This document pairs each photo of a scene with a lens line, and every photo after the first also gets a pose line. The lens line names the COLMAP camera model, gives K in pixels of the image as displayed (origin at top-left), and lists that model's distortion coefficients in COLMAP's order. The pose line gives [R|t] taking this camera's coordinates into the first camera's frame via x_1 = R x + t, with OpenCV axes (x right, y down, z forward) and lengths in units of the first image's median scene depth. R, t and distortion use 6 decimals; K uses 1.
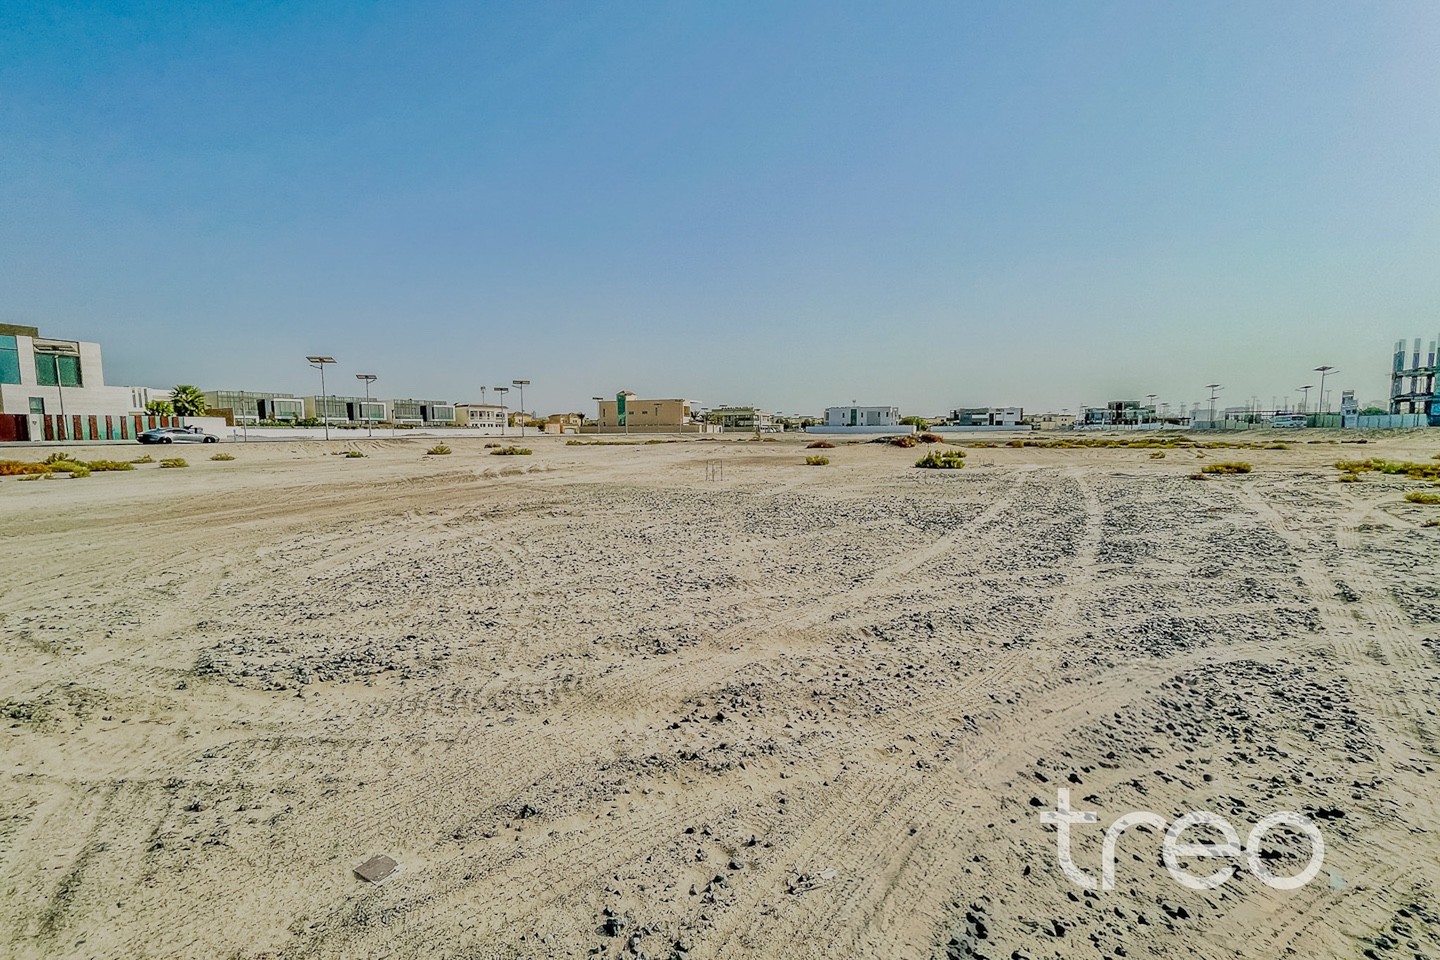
lens RADIAL K [[578.2, 0, 719.8], [0, 578.2, 483.3], [0, 0, 1]] dist [-0.004160, 0.000479]
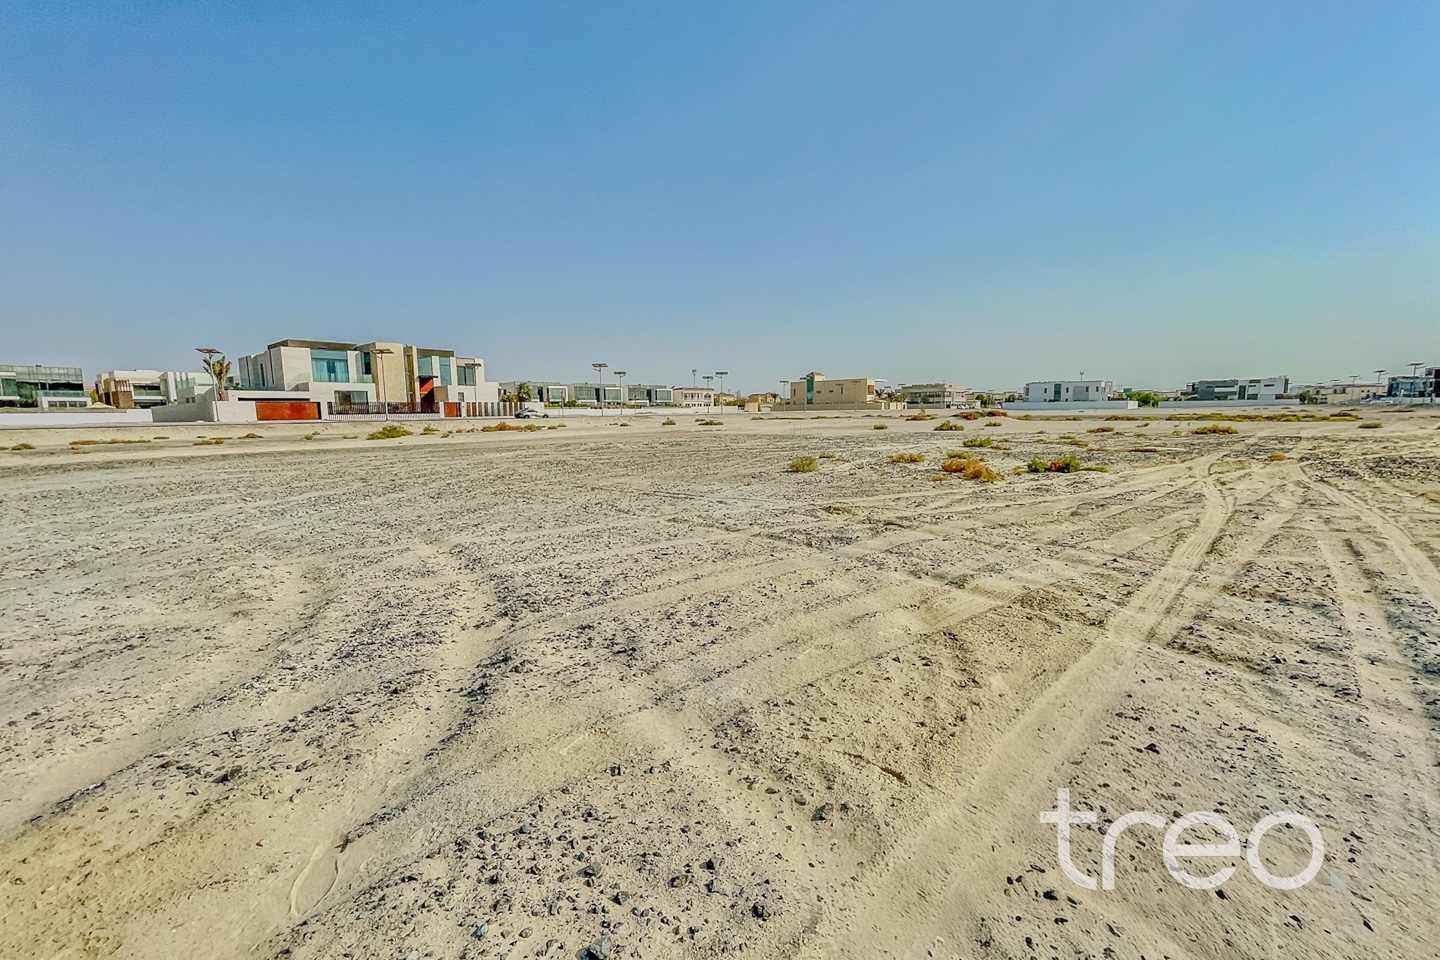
lens RADIAL K [[578.2, 0, 725.7], [0, 578.2, 480.0], [0, 0, 1]] dist [-0.004160, 0.000479]
pose [[0.945457, 0.033093, -0.324060, 0.040750], [-0.022485, 0.999083, 0.036425, 0.008806], [0.324969, -0.027152, 0.945335, -0.101561]]
